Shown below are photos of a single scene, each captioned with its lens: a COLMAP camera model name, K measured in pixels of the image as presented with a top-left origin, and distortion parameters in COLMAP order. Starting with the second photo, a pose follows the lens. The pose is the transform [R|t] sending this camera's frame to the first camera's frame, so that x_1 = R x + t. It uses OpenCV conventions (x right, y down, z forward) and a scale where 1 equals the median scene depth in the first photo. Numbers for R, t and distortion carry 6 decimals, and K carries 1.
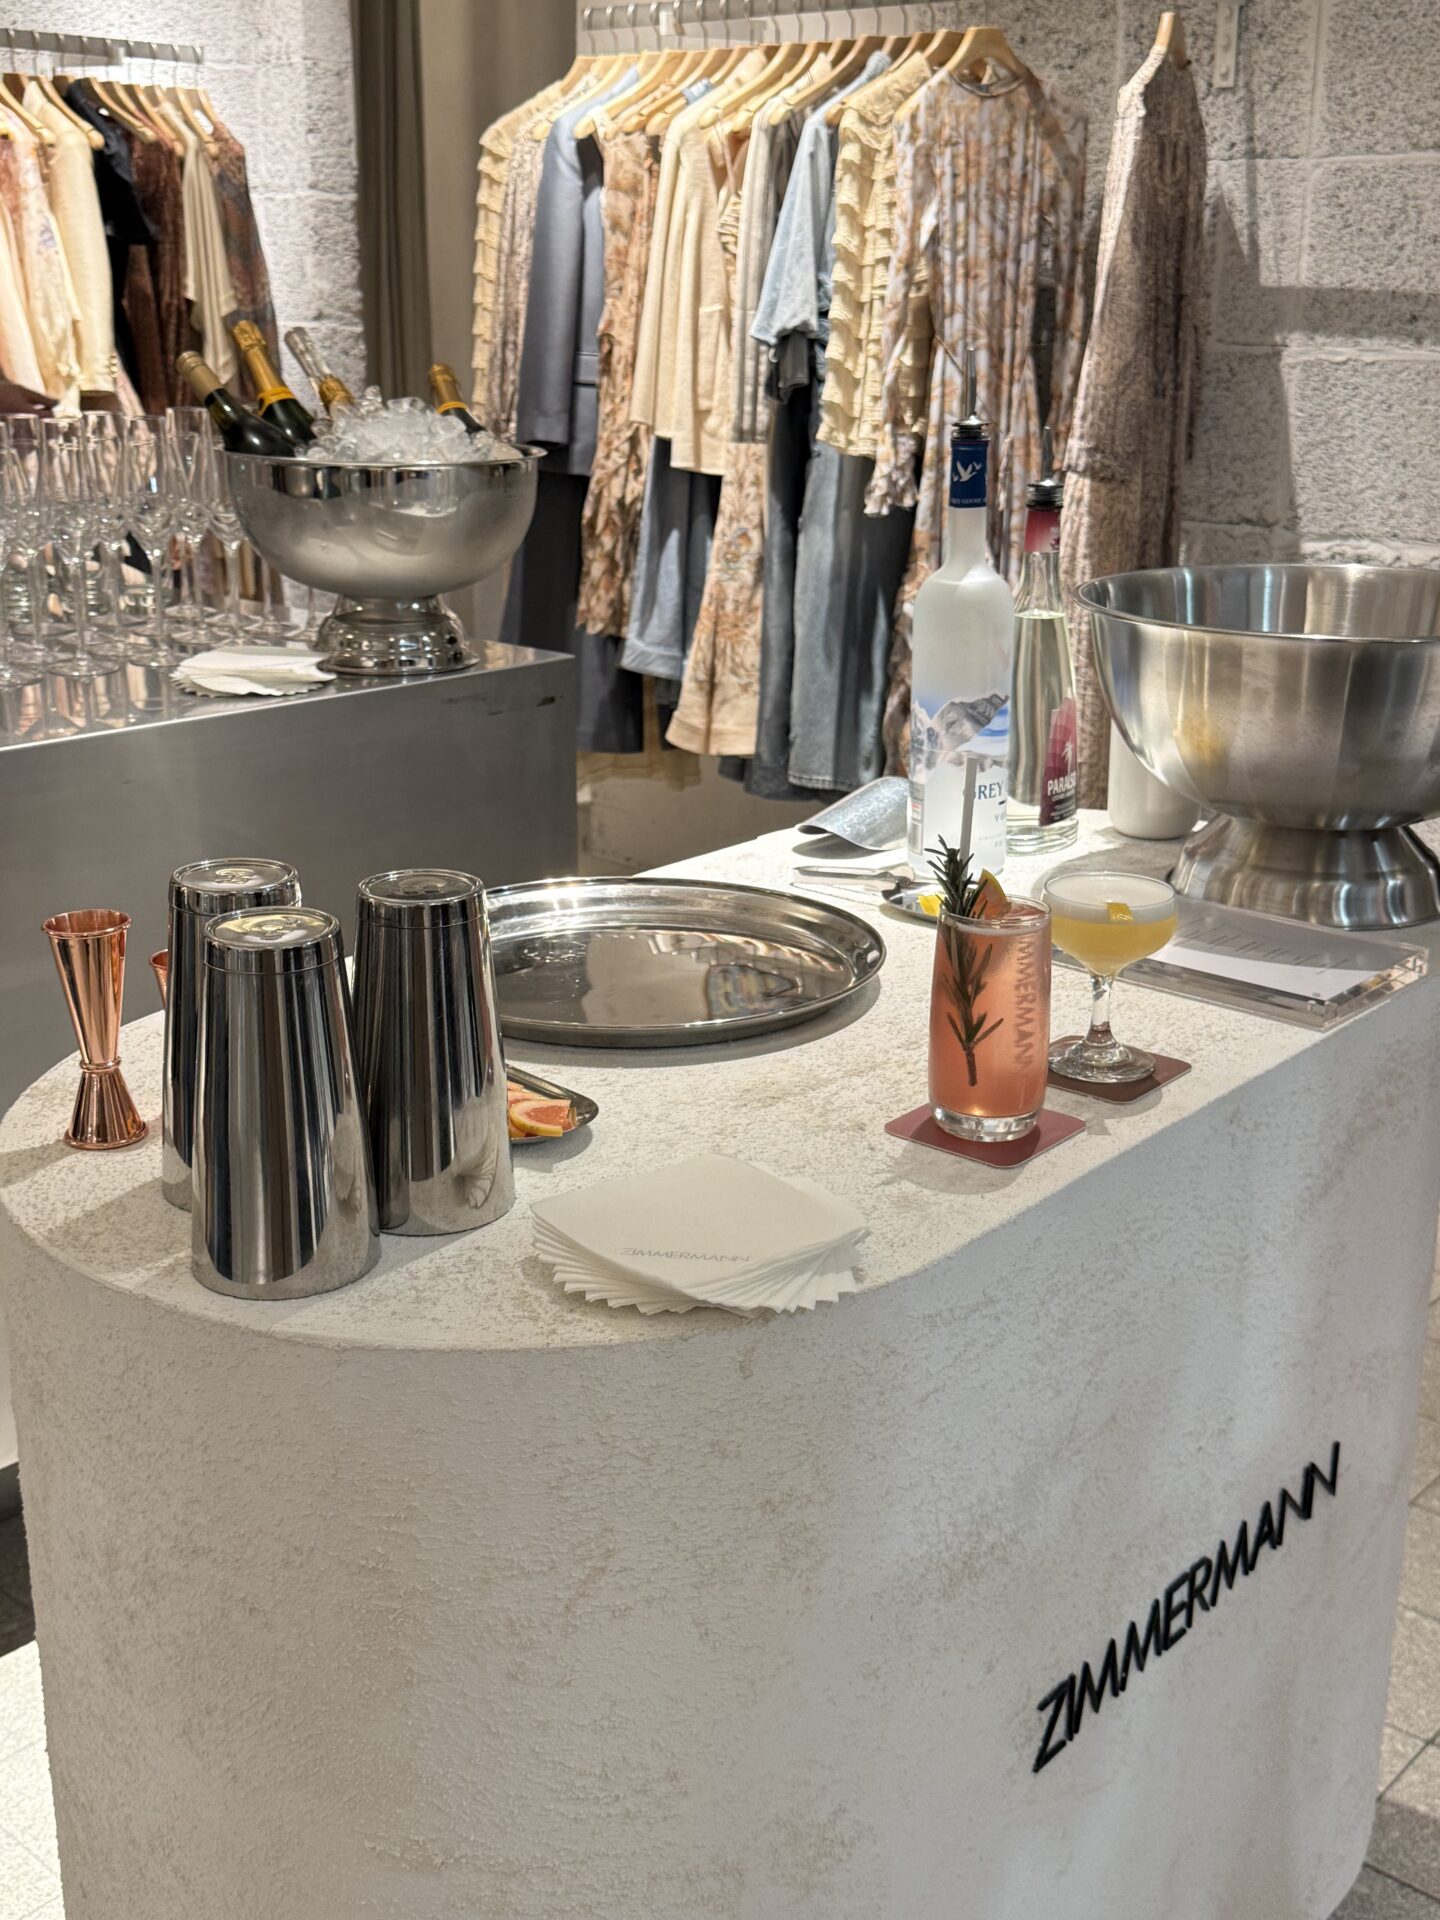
lens RADIAL K [[2191.5, 0, 731.9], [0, 2191.5, 922.8], [0, 0, 1]] dist [0.036570, 0.000000]
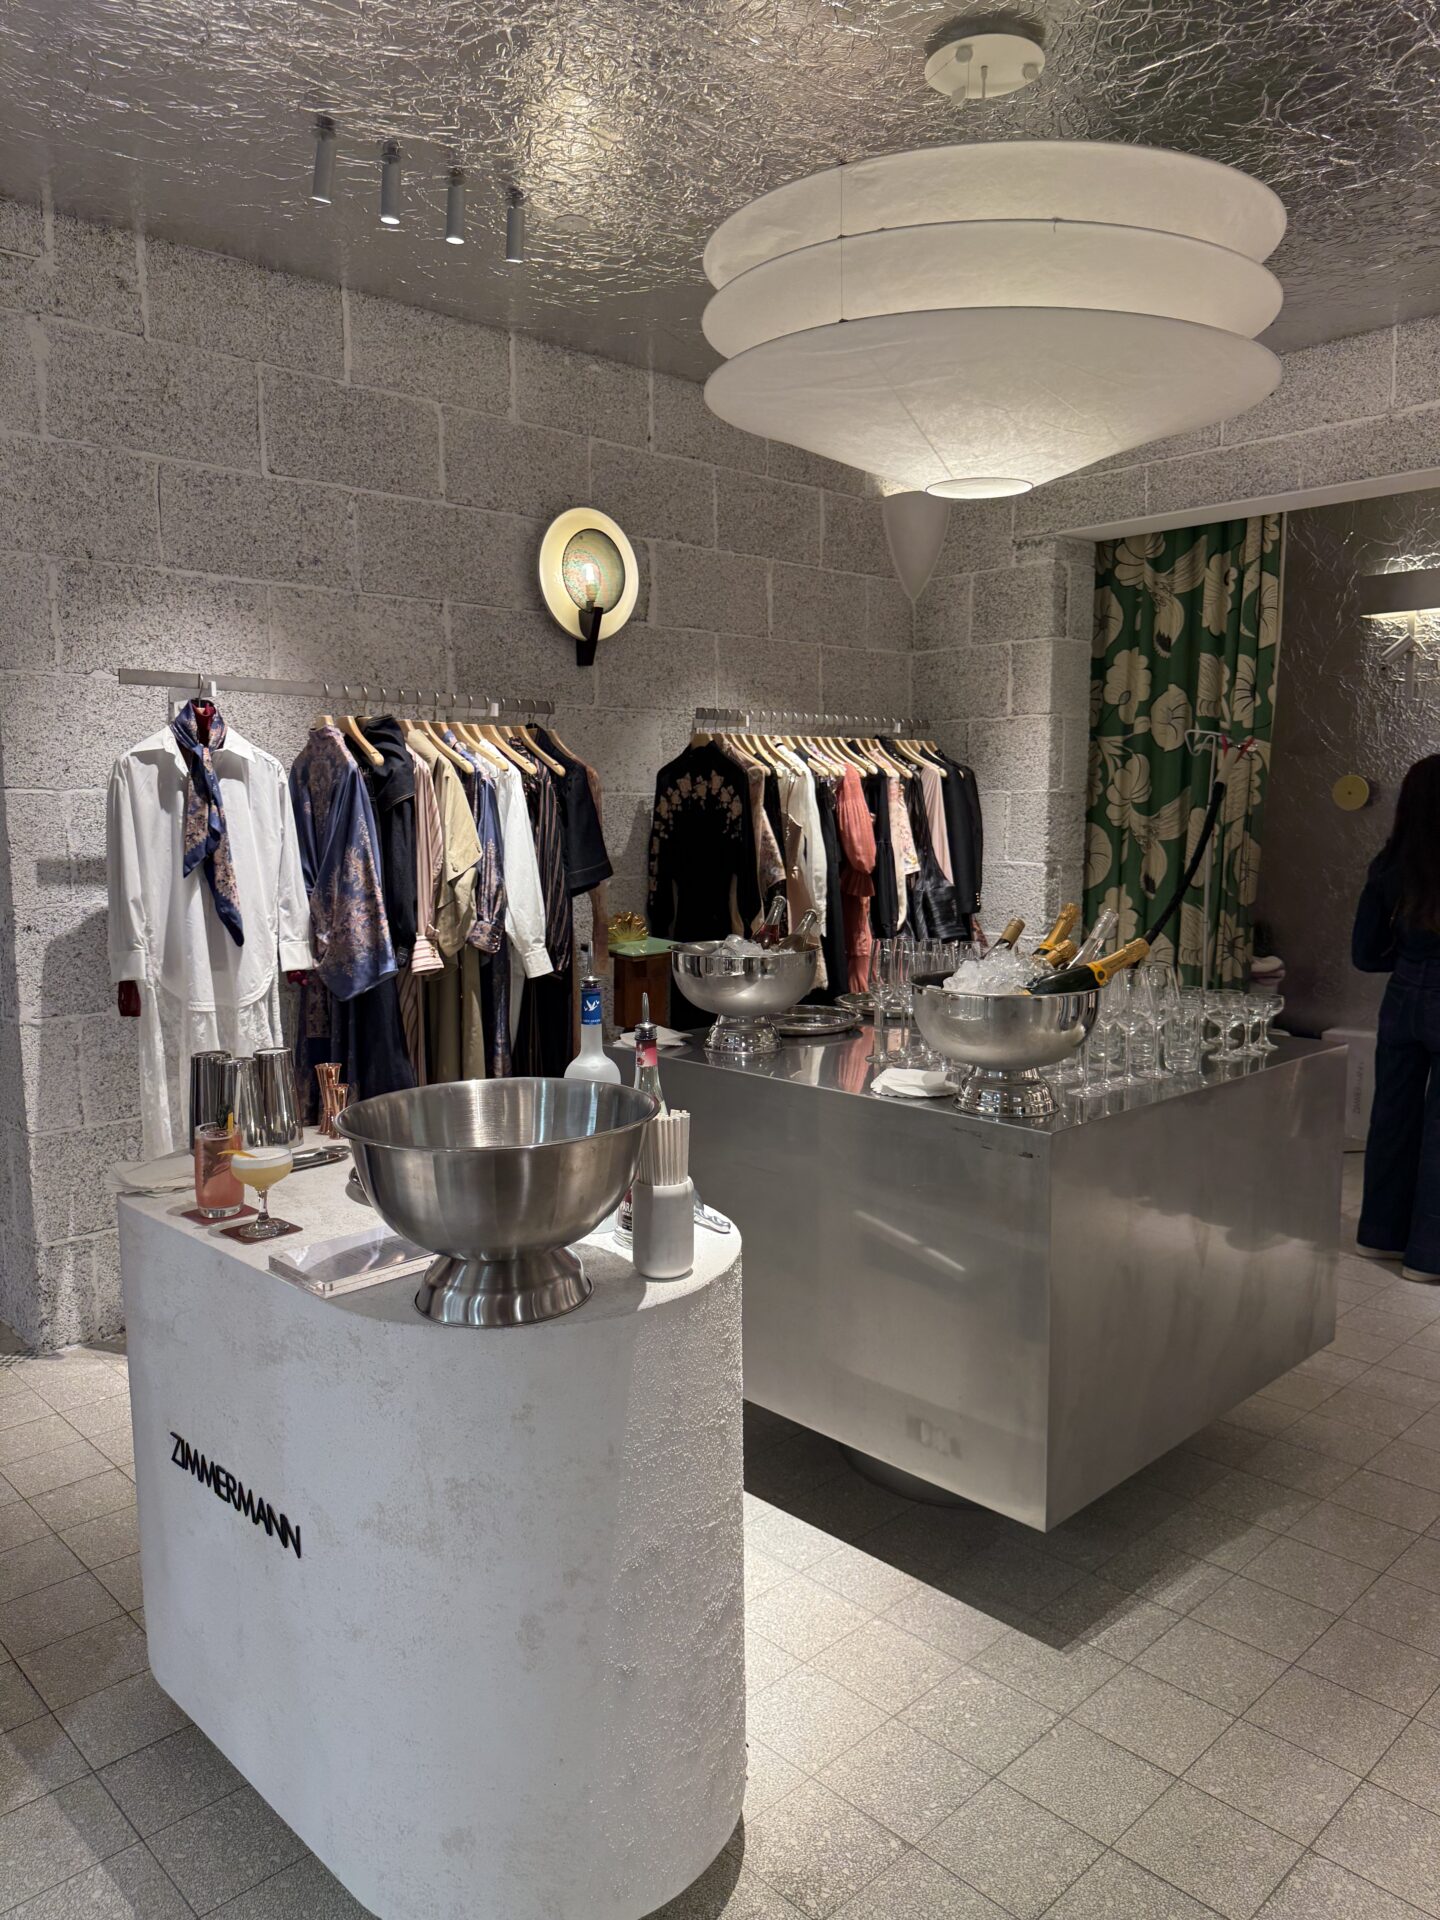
lens RADIAL K [[1386.4, 0, 737.5], [0, 1386.4, 970.9], [0, 0, 1]] dist [0.025490, -0.037102]
pose [[-0.083561, 0.109668, -0.990450, 0.959741], [-0.269748, 0.954328, 0.128426, -0.322927], [0.959298, 0.277904, -0.050162, 0.909250]]
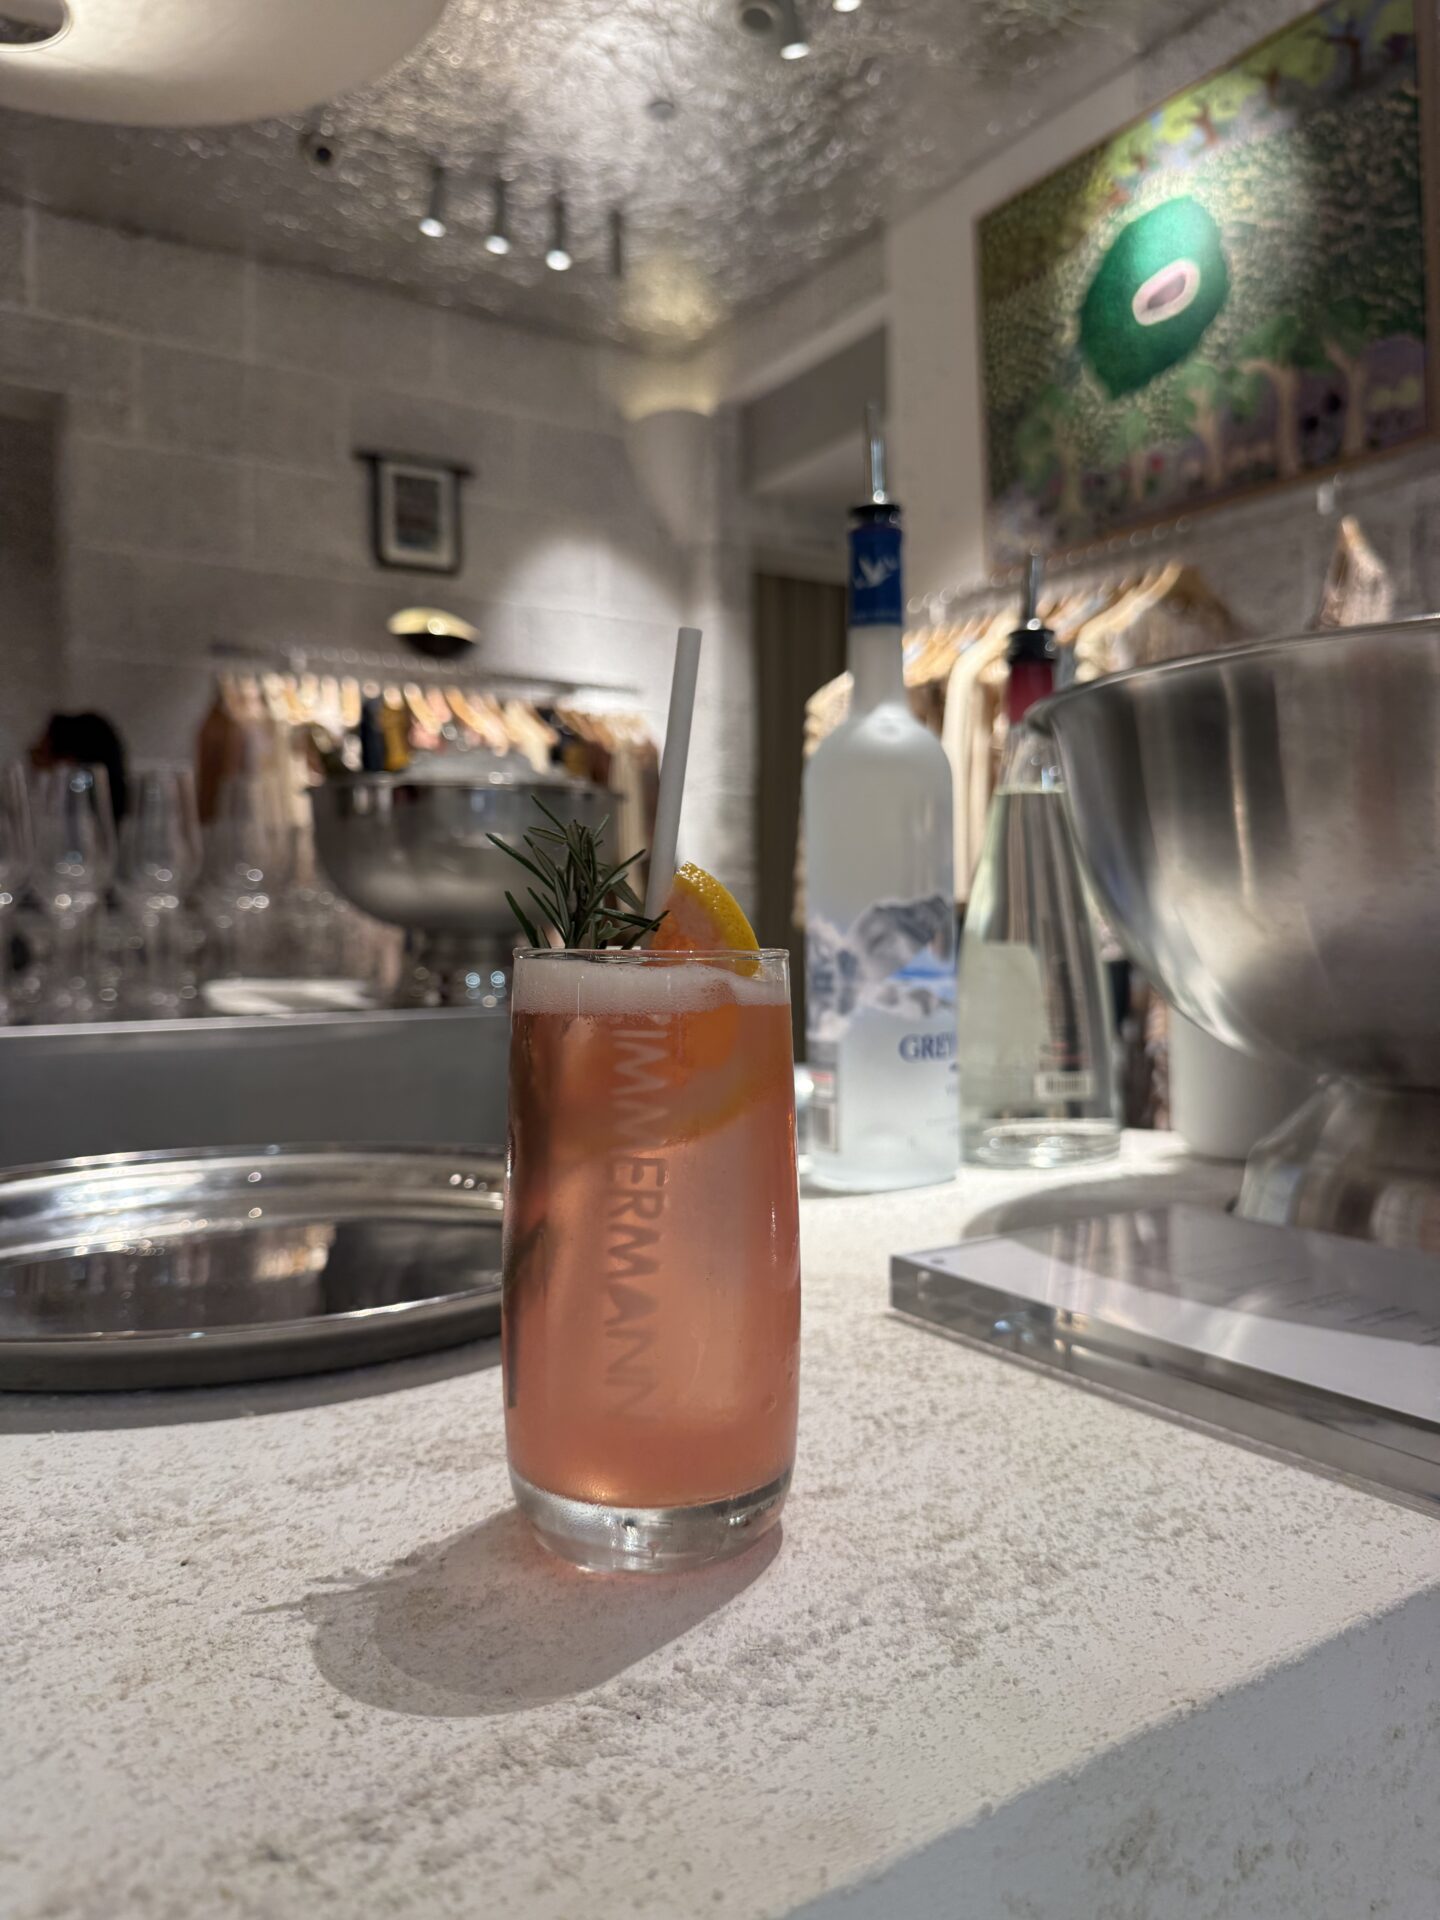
lens RADIAL K [[1386.4, 0, 736.2], [0, 1386.4, 950.1], [0, 0, 1]] dist [0.025490, -0.037102]
pose [[0.960949, -0.021847, -0.275863, 0.139834], [-0.054401, 0.962512, -0.265729, 0.018489], [0.271327, 0.270359, 0.923736, 0.481639]]
